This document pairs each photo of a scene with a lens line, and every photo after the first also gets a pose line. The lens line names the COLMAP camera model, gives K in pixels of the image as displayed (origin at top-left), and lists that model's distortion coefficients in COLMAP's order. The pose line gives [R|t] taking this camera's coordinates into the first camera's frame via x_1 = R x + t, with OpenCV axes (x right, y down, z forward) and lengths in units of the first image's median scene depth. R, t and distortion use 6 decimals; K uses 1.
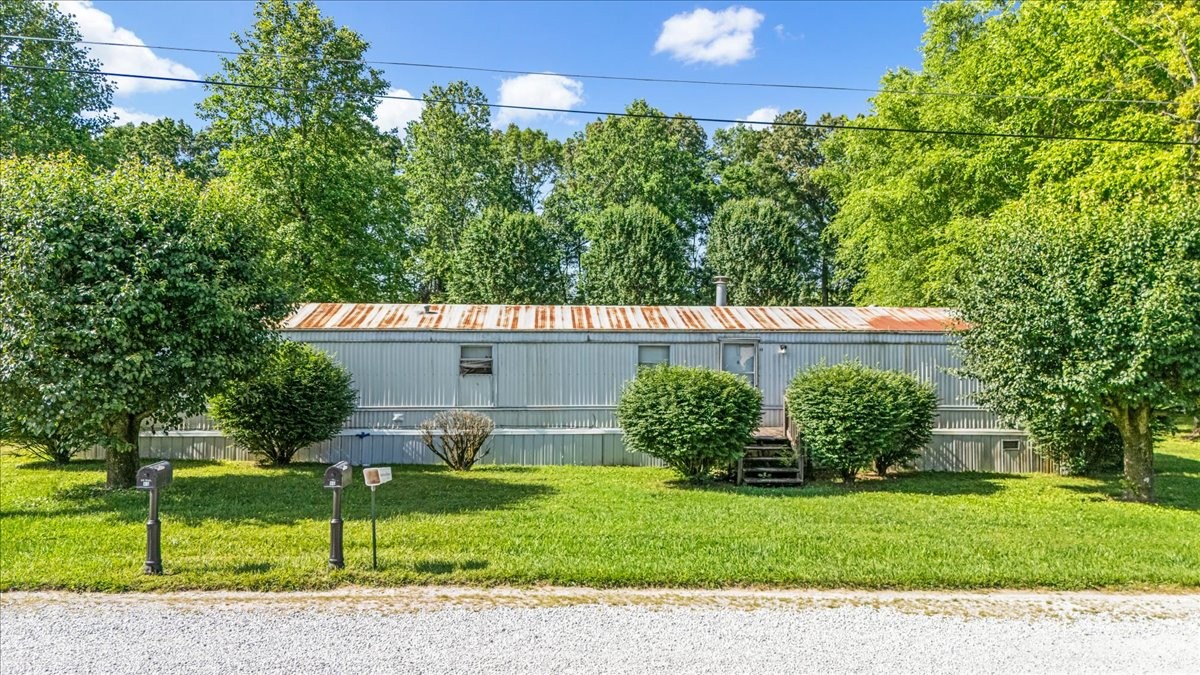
lens RADIAL K [[908.5, 0, 599.6], [0, 908.5, 342.3], [0, 0, 1]] dist [-0.004314, -0.000679]
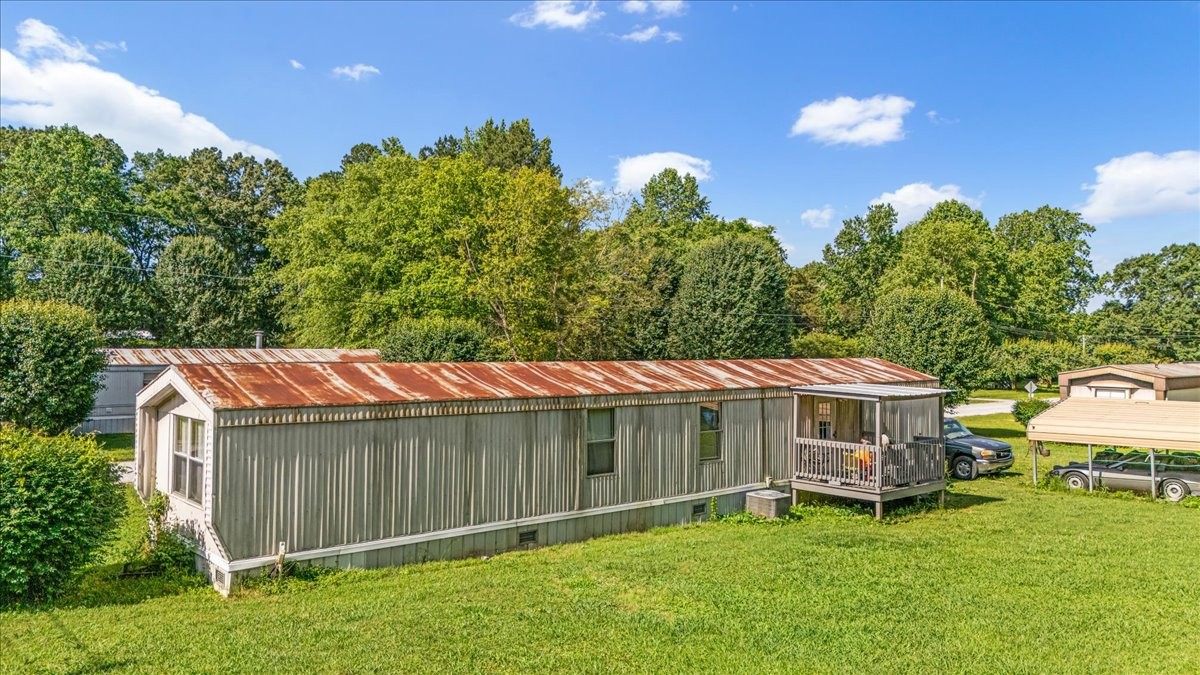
lens RADIAL K [[908.5, 0, 599.6], [0, 908.5, 335.5], [0, 0, 1]] dist [-0.004314, -0.000679]
pose [[0.781104, 0.001140, 0.624400, -0.196367], [-0.006823, 0.999954, 0.006710, -0.031006], [-0.624364, -0.009501, 0.781076, -0.375682]]
